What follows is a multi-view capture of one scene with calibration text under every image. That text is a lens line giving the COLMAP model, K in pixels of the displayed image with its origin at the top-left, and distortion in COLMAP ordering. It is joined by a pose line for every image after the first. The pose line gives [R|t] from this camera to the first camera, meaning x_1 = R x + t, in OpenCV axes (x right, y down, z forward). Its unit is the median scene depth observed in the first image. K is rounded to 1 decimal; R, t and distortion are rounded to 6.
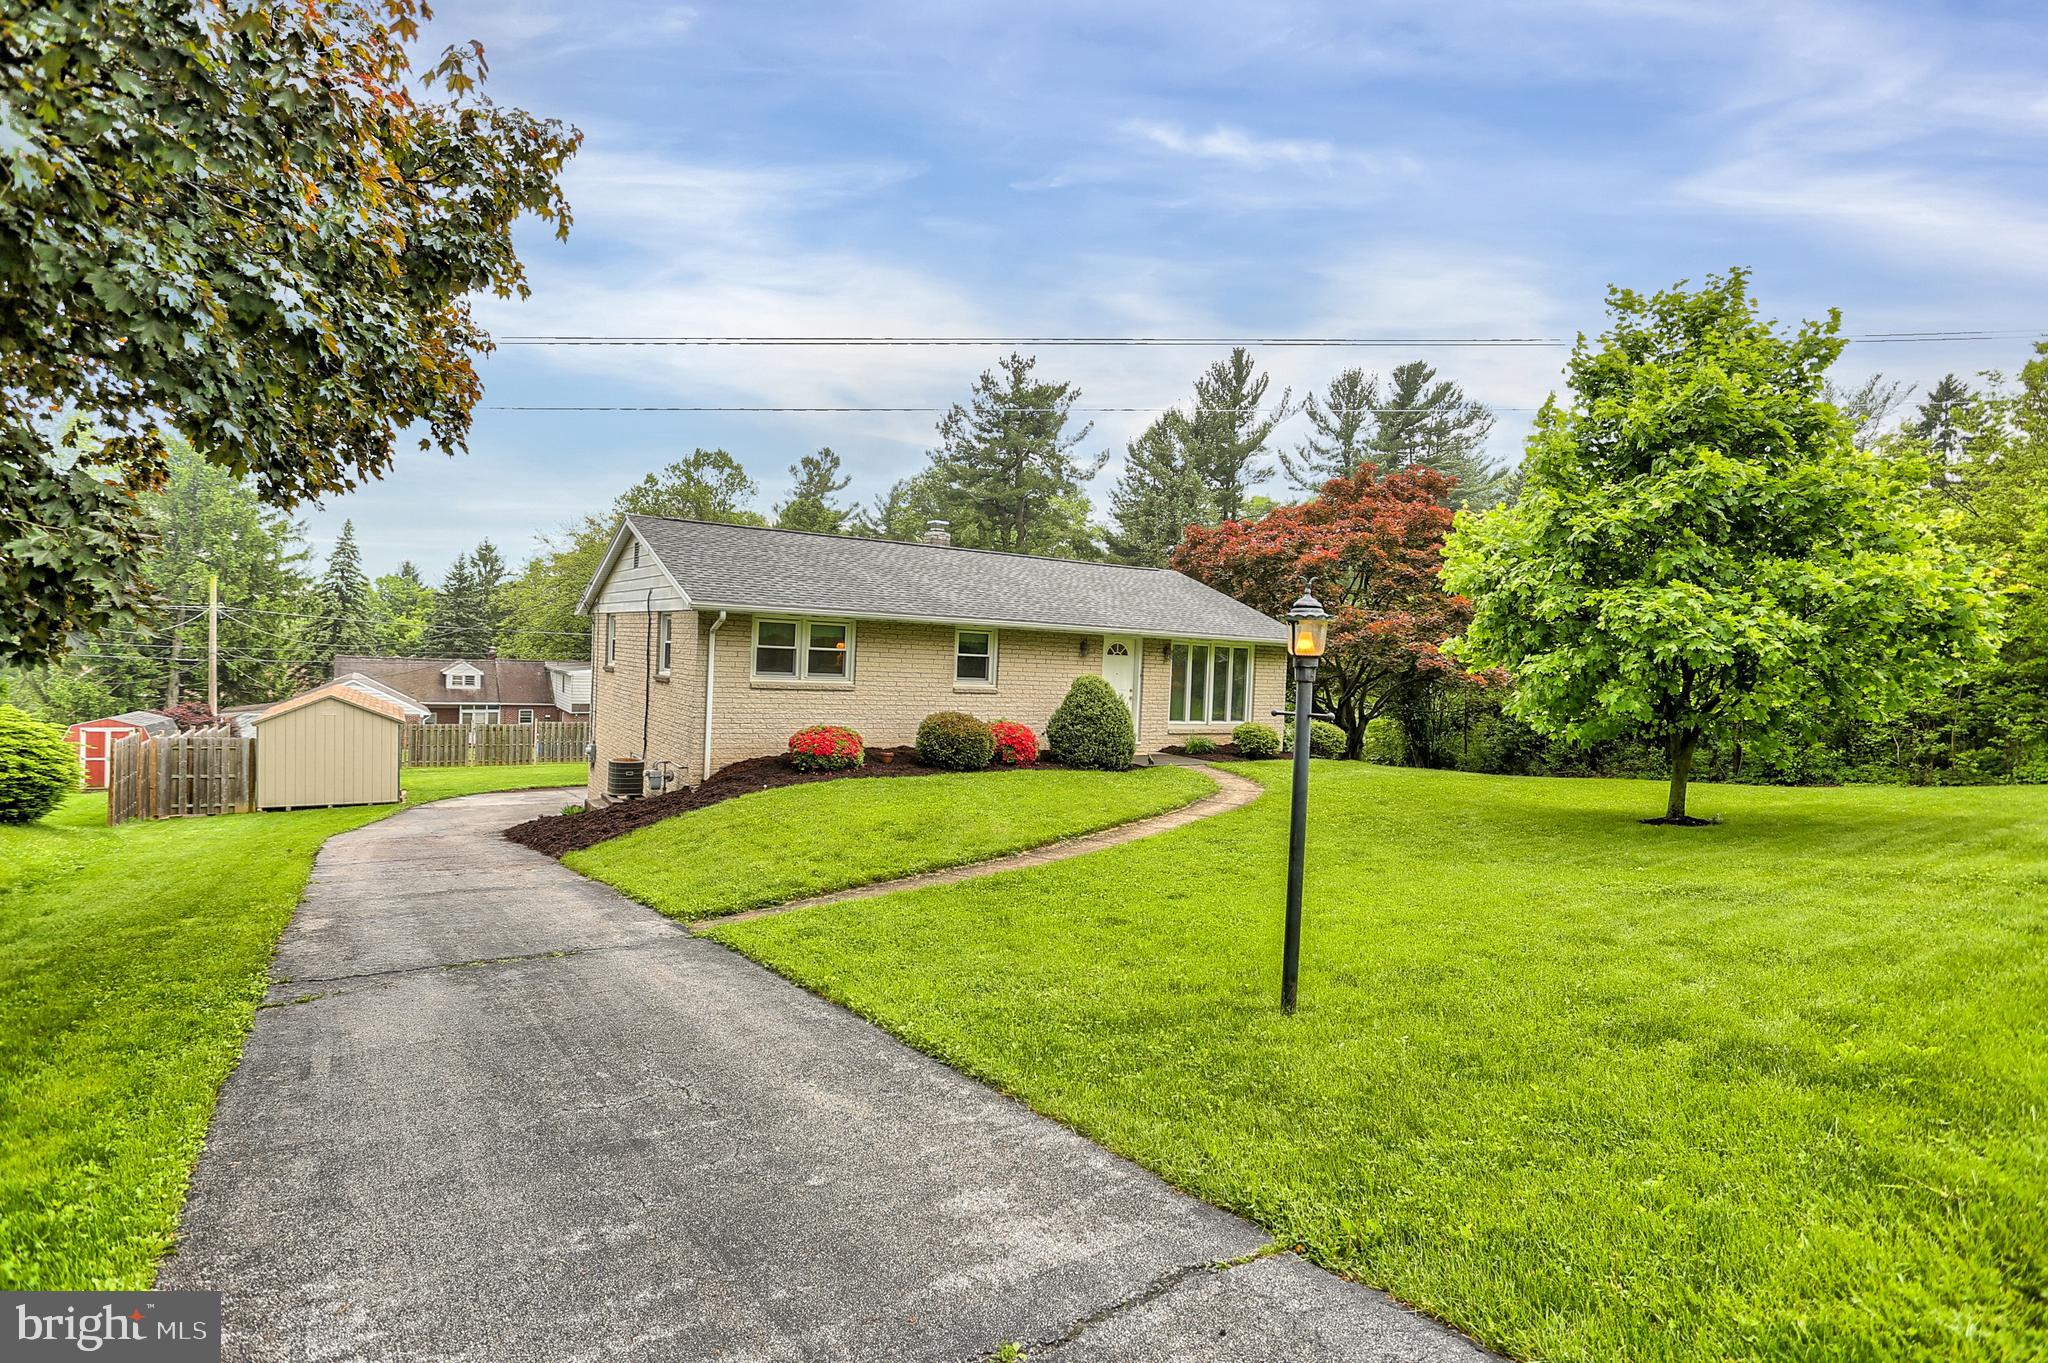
lens RADIAL K [[1002.5, 0, 1002.5], [0, 1002.5, 674.1], [0, 0, 1]] dist [-0.068232, 0.029714]
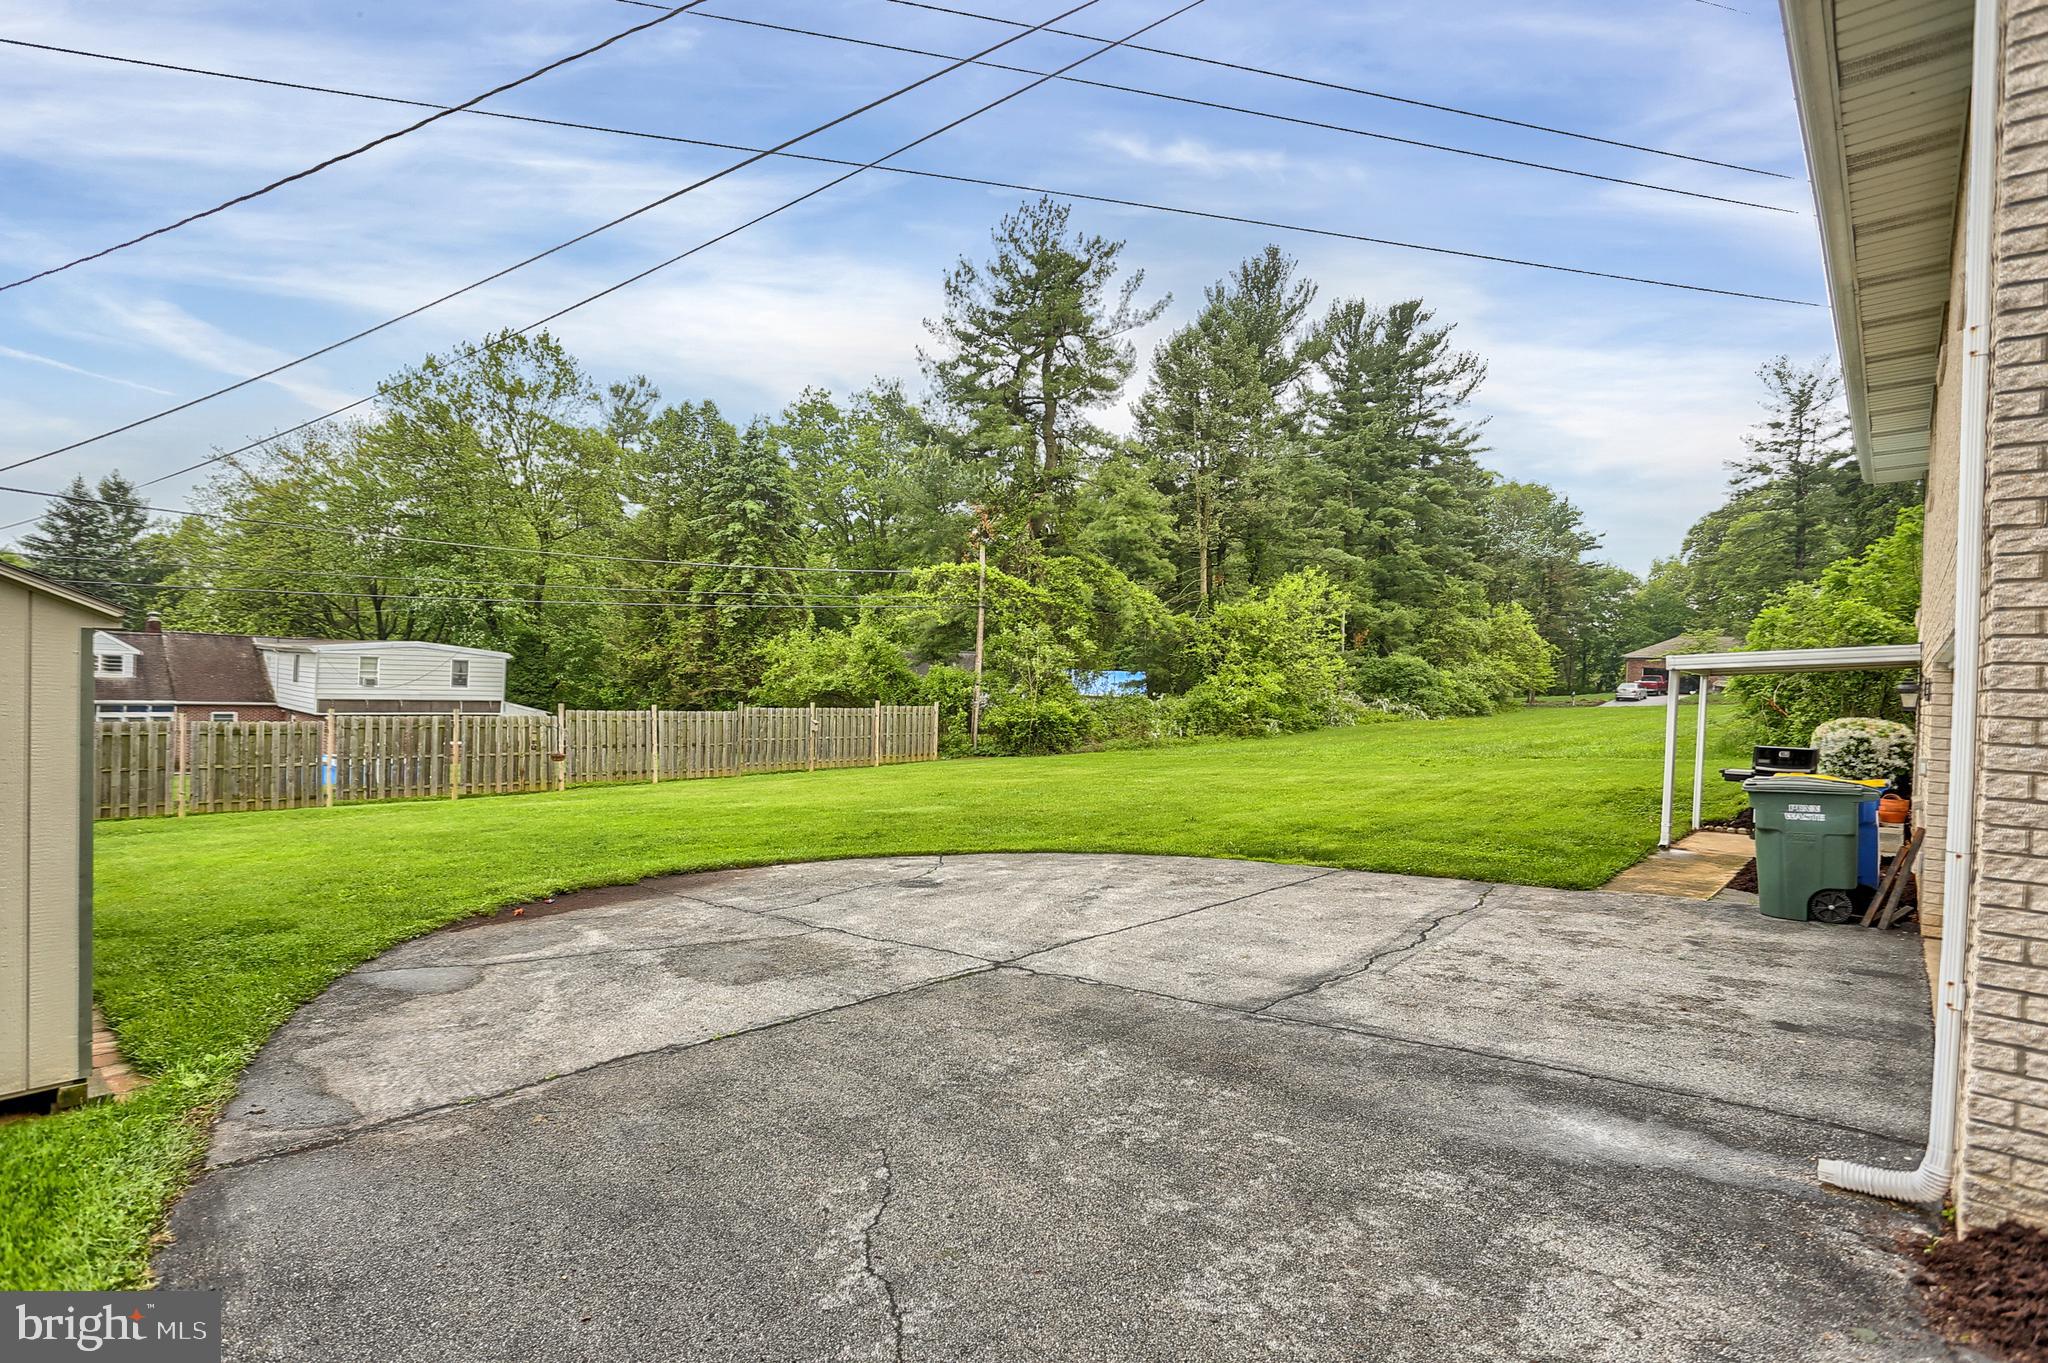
lens RADIAL K [[1023.3, 0, 1024.0], [0, 1023.3, 681.5], [0, 0, 1]] dist [-0.031722, 0.000223]
pose [[0.962499, -0.004683, 0.271246, -0.431228], [0.005809, 0.999978, -0.003349, 0.054111], [-0.271224, 0.004799, 0.962504, 0.672866]]
